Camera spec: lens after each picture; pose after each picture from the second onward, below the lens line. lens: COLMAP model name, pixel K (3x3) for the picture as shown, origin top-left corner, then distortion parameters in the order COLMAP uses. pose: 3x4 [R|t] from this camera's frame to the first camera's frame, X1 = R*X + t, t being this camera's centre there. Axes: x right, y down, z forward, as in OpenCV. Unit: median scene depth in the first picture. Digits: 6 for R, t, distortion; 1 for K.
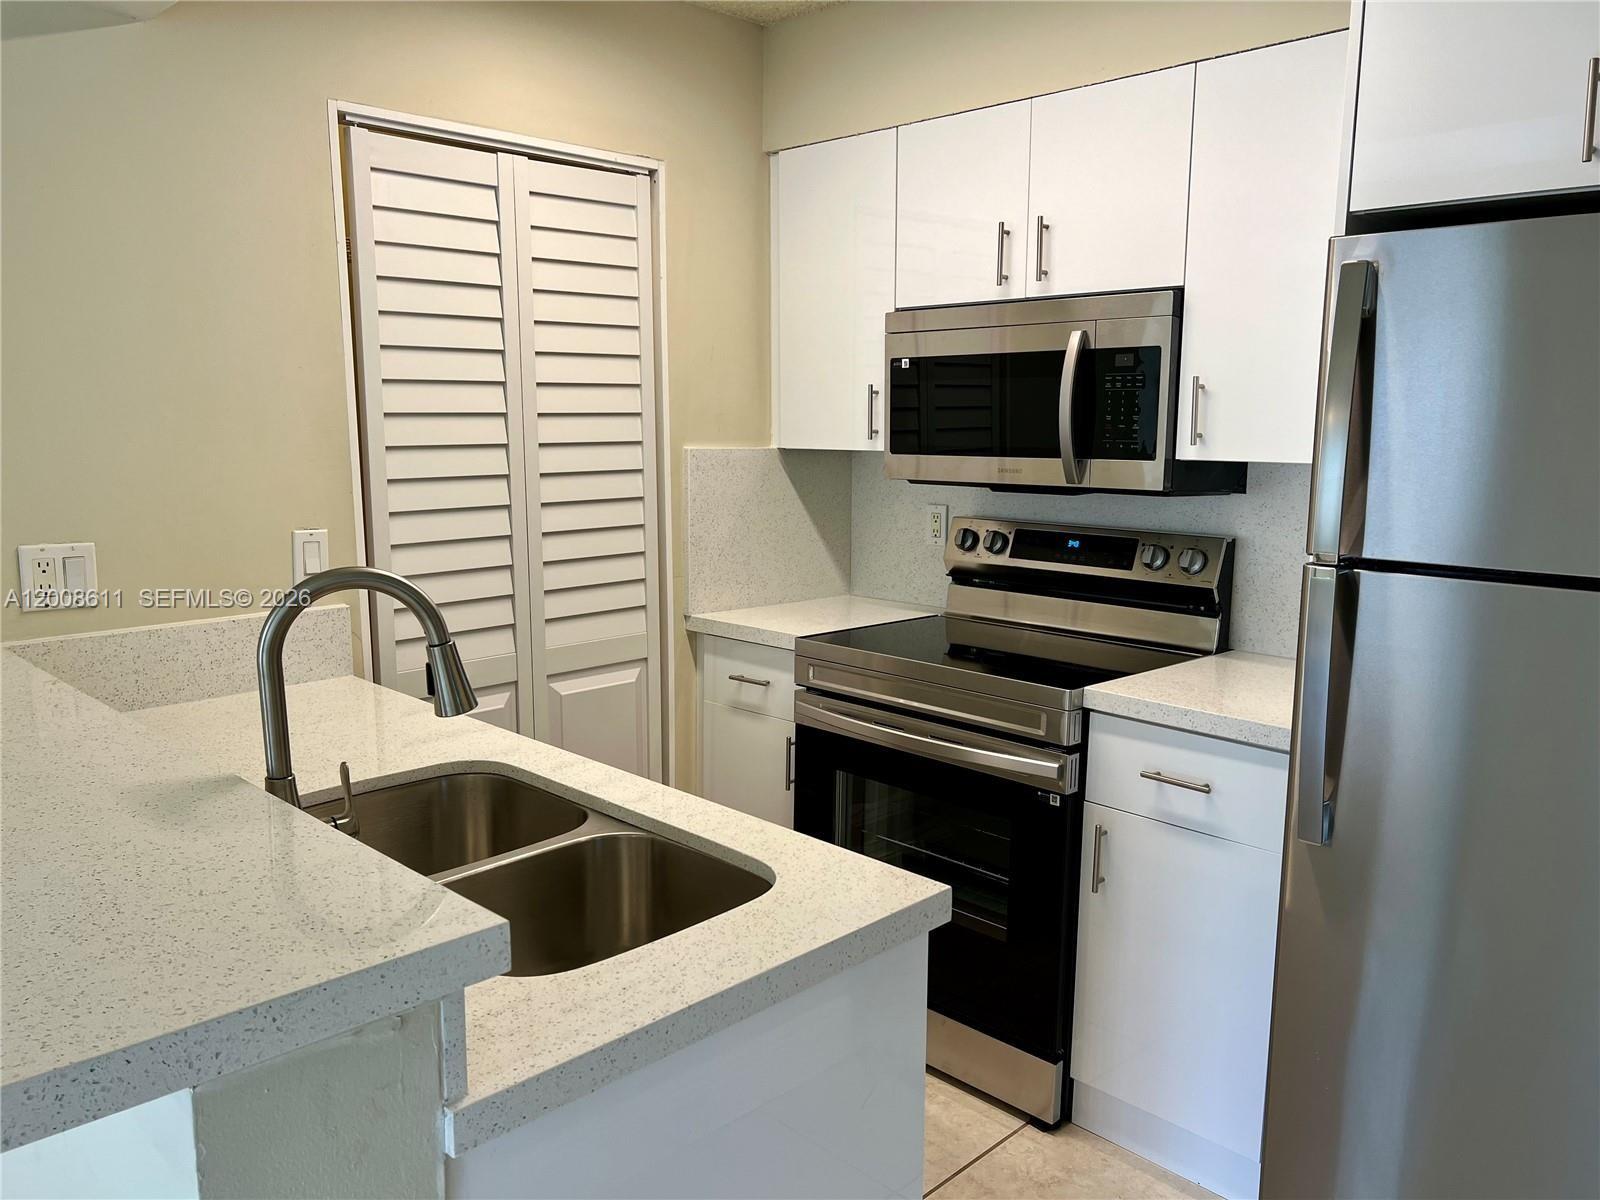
lens RADIAL K [[1193.7, 0, 807.1], [0, 1193.7, 613.3], [0, 0, 1]] dist [0.047187, -0.041305]
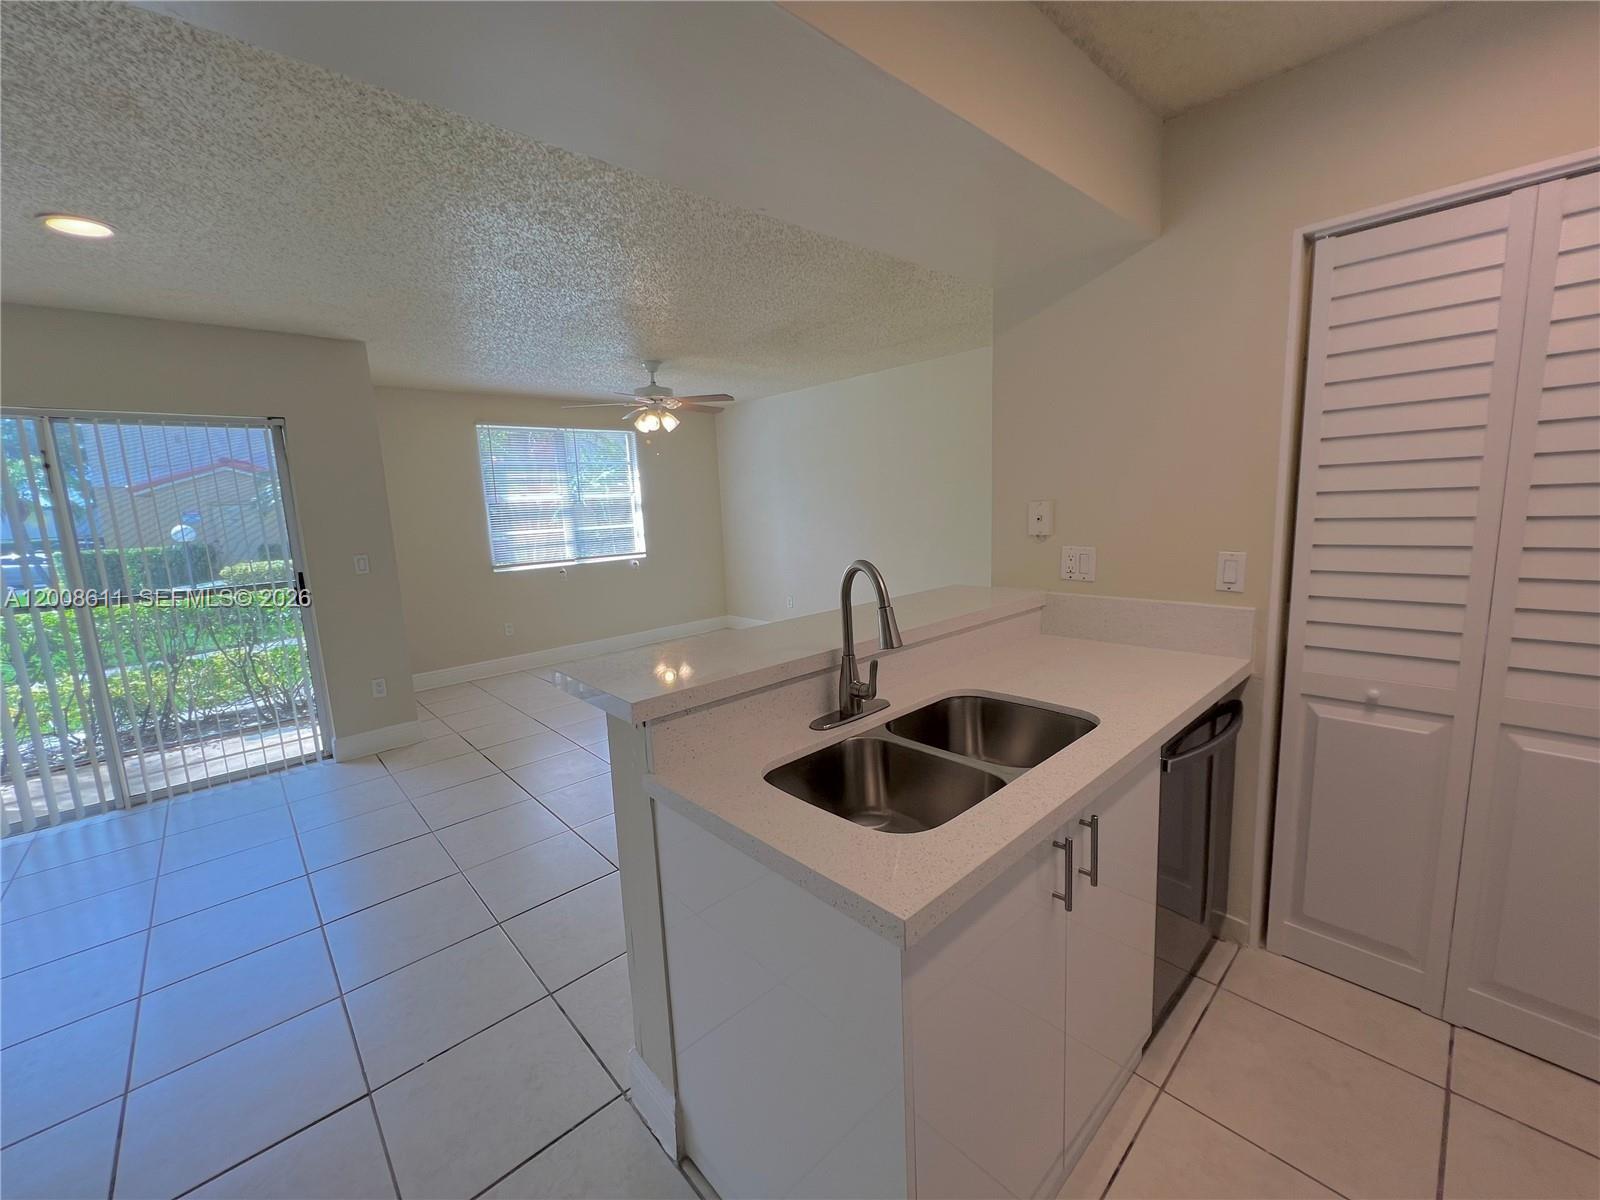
lens RADIAL K [[643.1, 0, 794.0], [0, 643.1, 592.8], [0, 0, 1]] dist [-0.002633, -0.000316]
pose [[-0.052750, 0.144427, -0.988108, 0.324861], [-0.120615, 0.981320, 0.149874, -0.063503], [0.991297, 0.127086, -0.034345, 0.450636]]
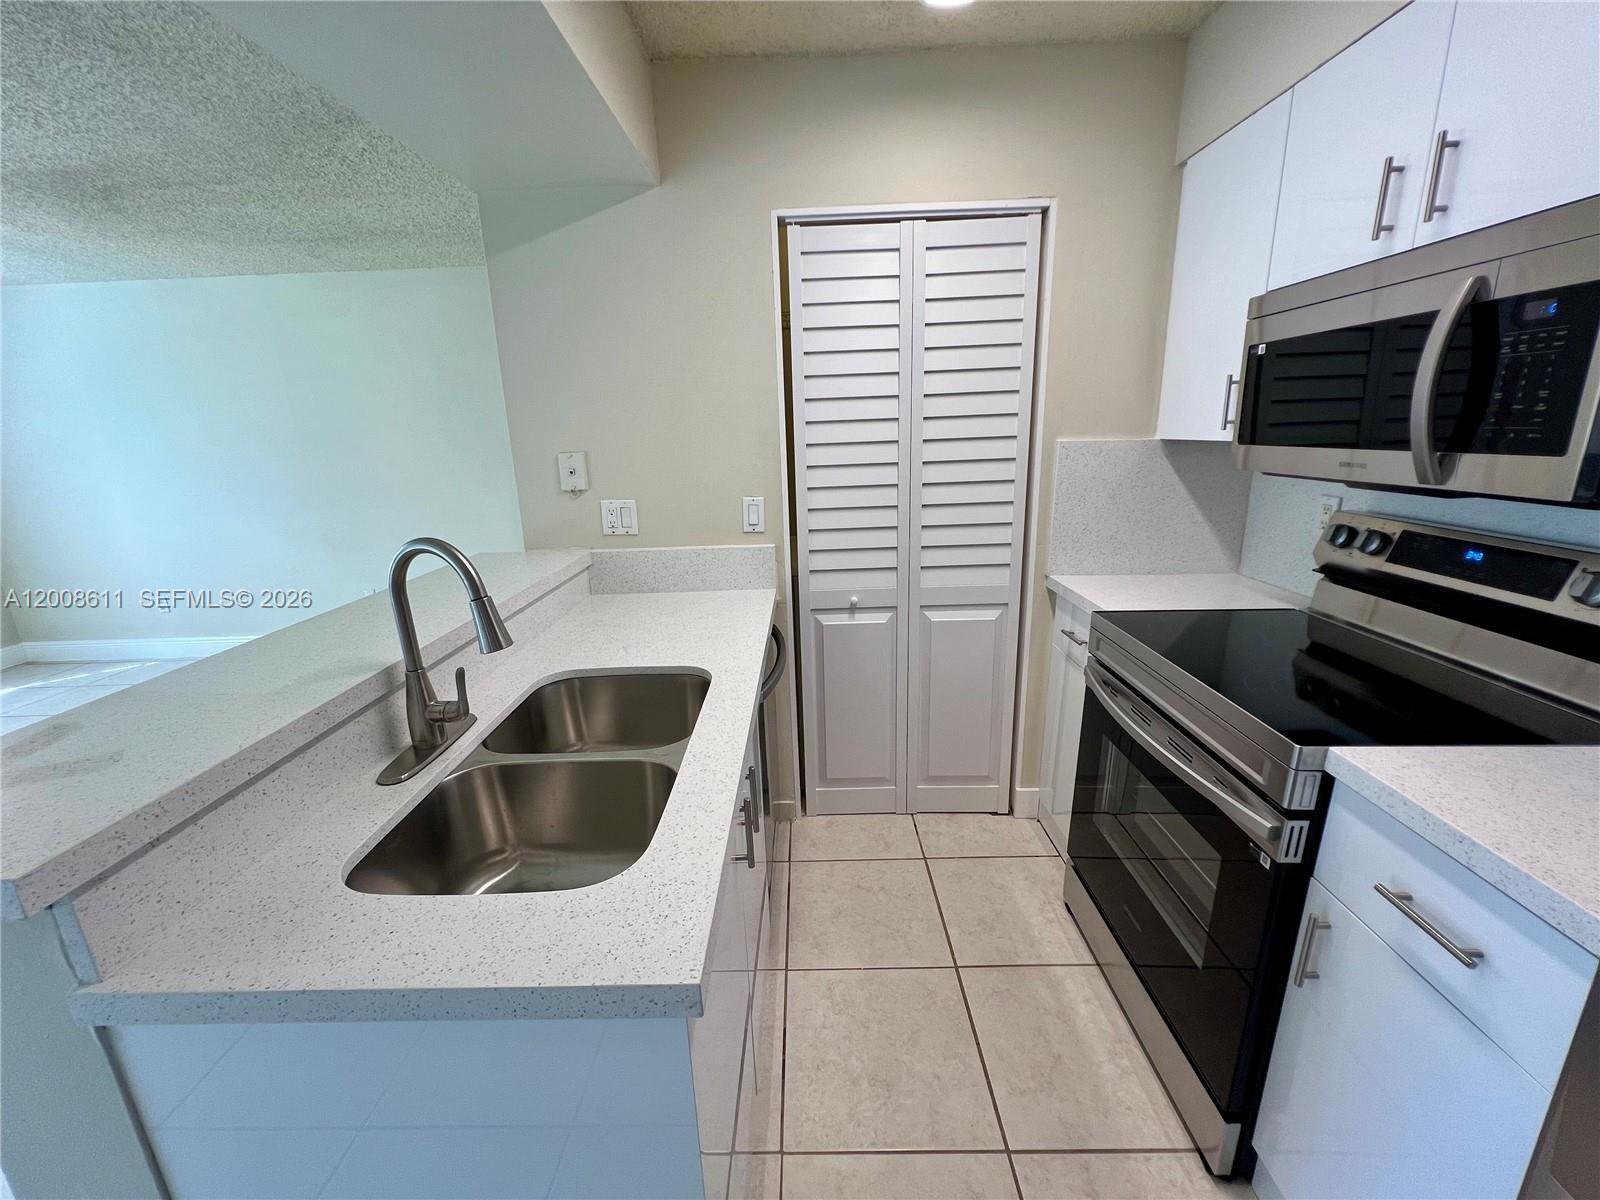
lens RADIAL K [[643.1, 0, 798.7], [0, 643.1, 595.5], [0, 0, 1]] dist [-0.002633, -0.000316]
pose [[0.693006, 0.158003, -0.703404, 0.225983], [-0.085194, 0.986800, 0.137726, -0.054898], [0.715880, -0.035519, 0.697319, 0.379869]]
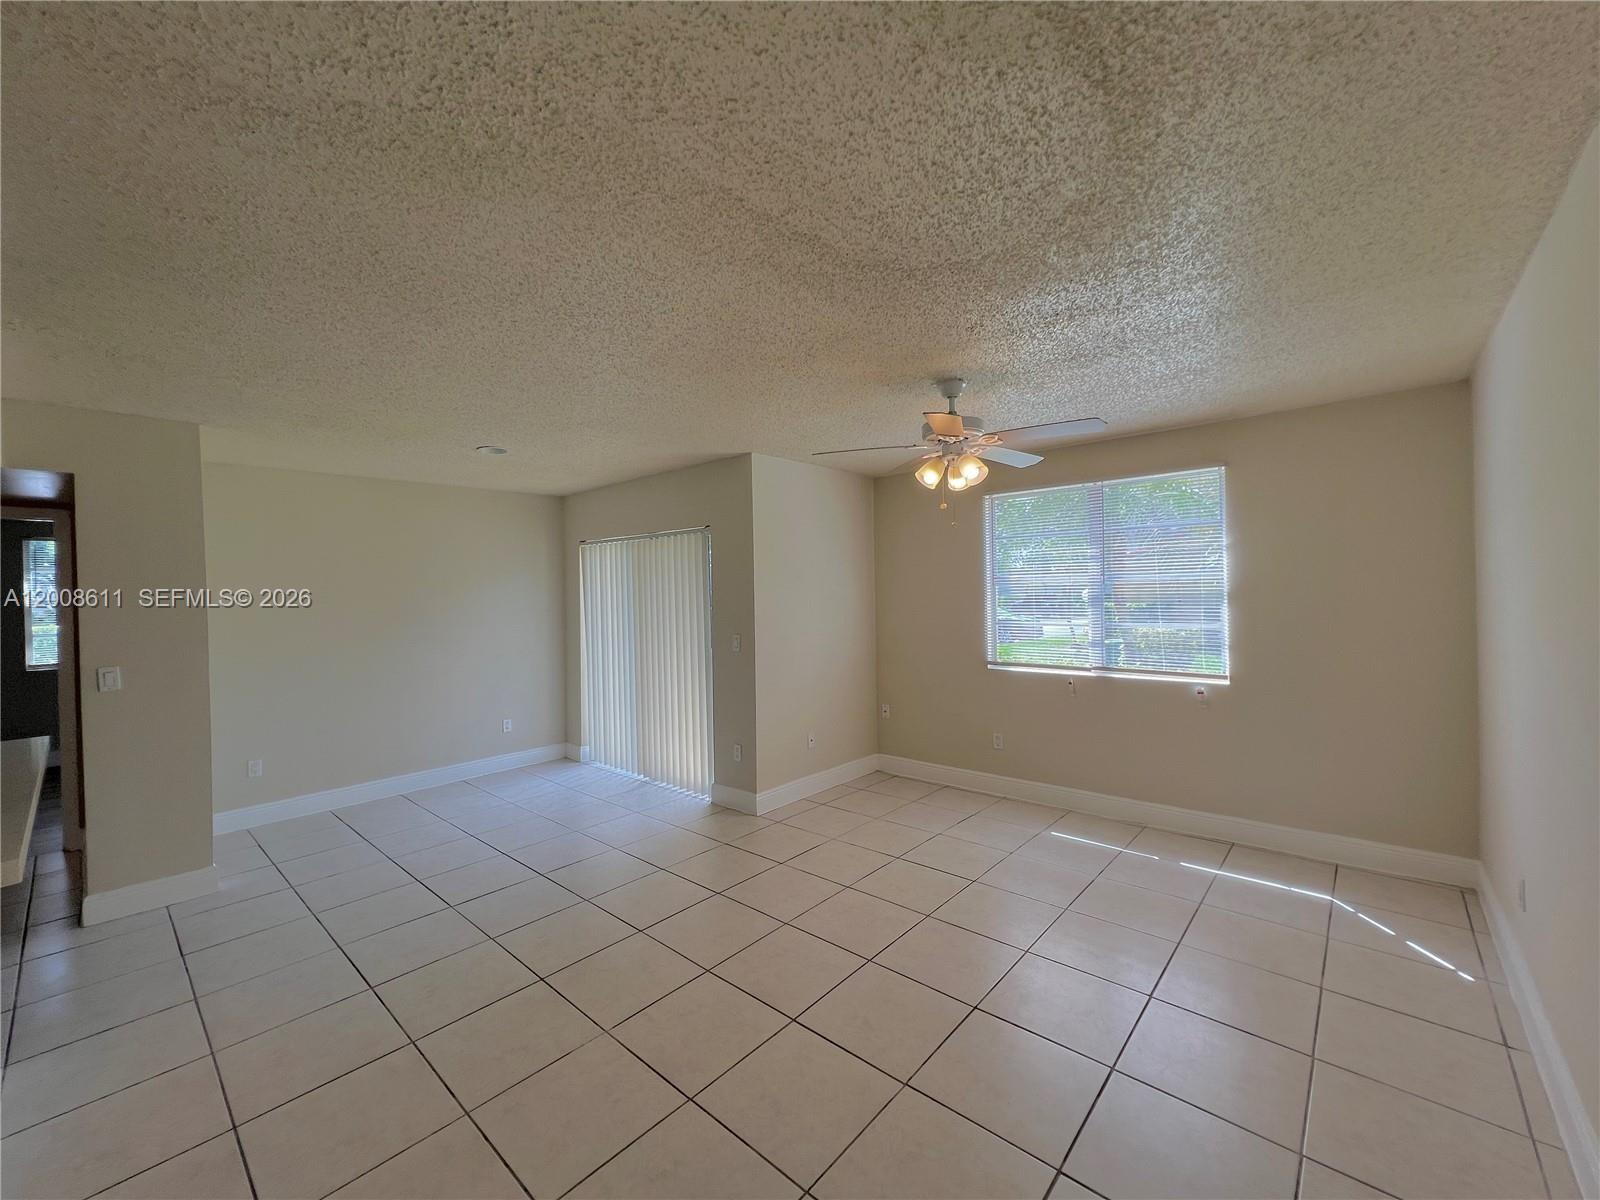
lens RADIAL K [[643.1, 0, 791.6], [0, 643.1, 598.7], [0, 0, 1]] dist [-0.002633, -0.000316]
pose [[-0.998873, 0.017731, -0.044016, -1.082489], [0.010260, 0.986328, 0.164477, -0.180052], [0.046330, 0.163840, -0.985398, 1.070812]]
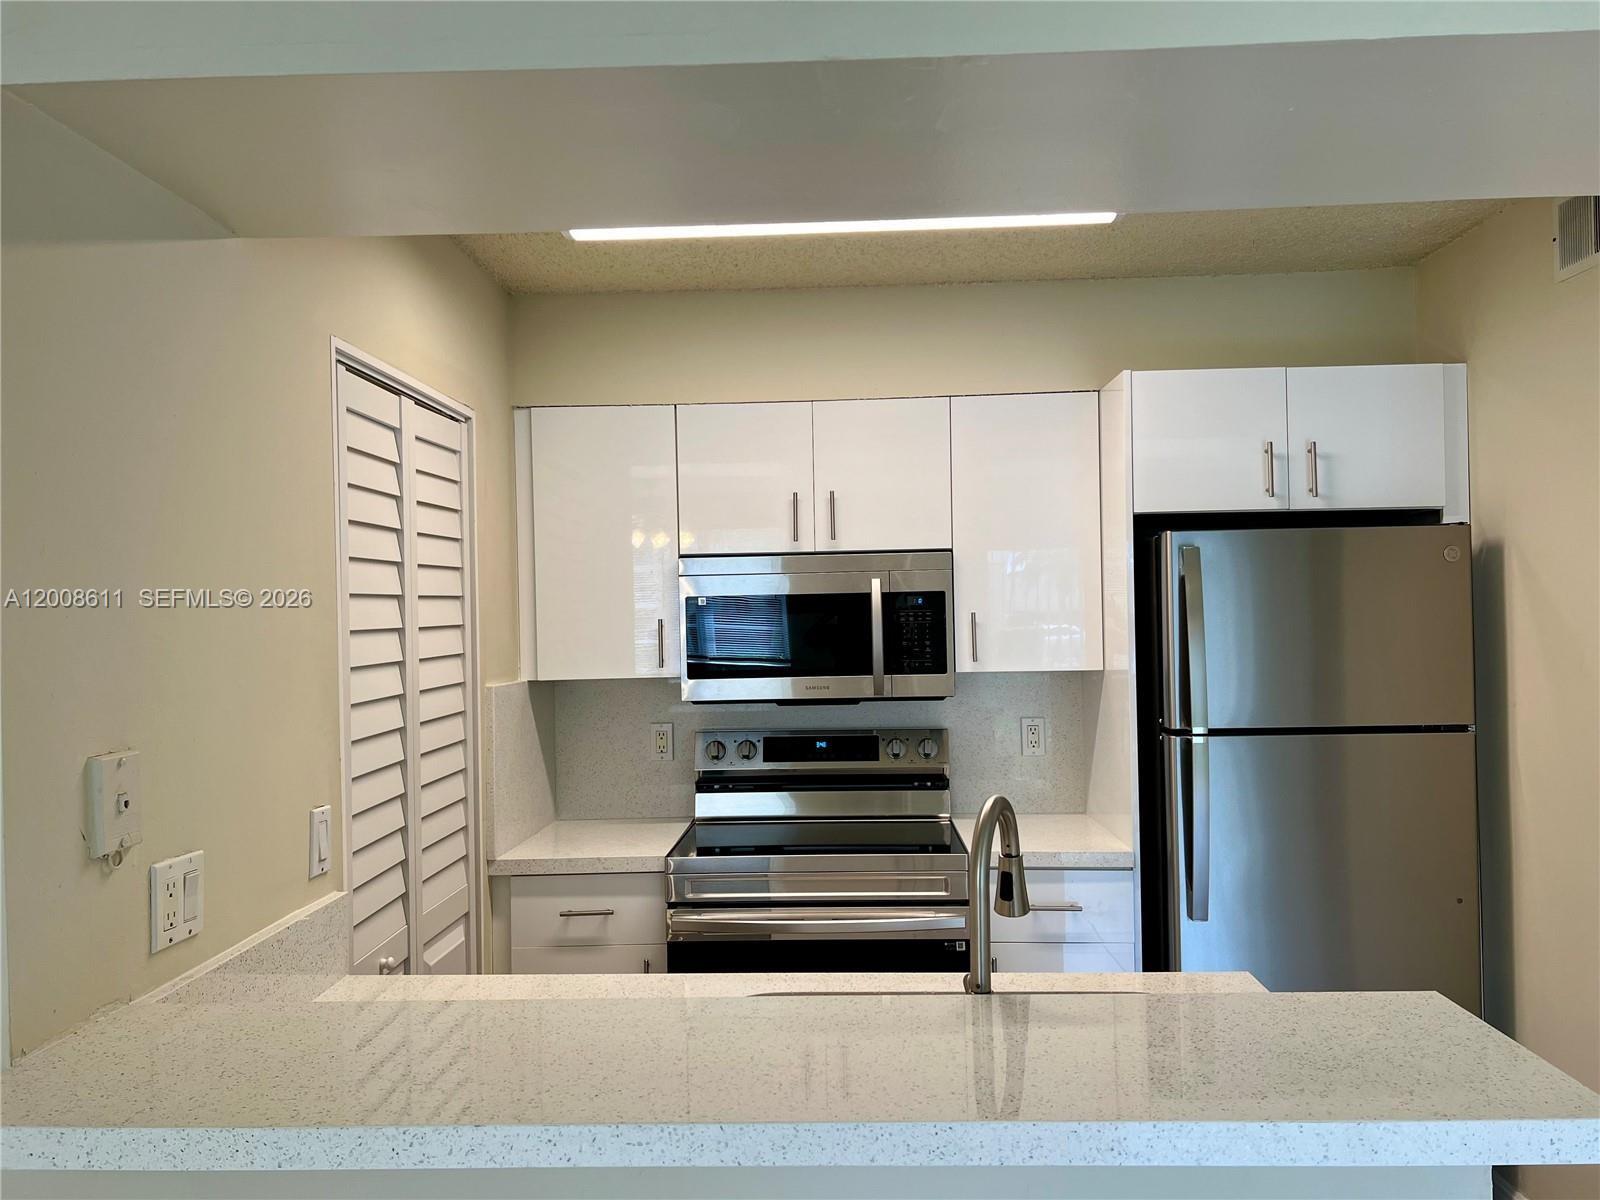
lens RADIAL K [[1193.7, 0, 813.0], [0, 1193.7, 582.7], [0, 0, 1]] dist [0.047187, -0.041305]
pose [[0.730145, 0.000523, 0.683292, -0.645578], [0.133673, 0.980568, -0.143589, -0.048897], [-0.670089, 0.196178, 0.715887, 0.107735]]
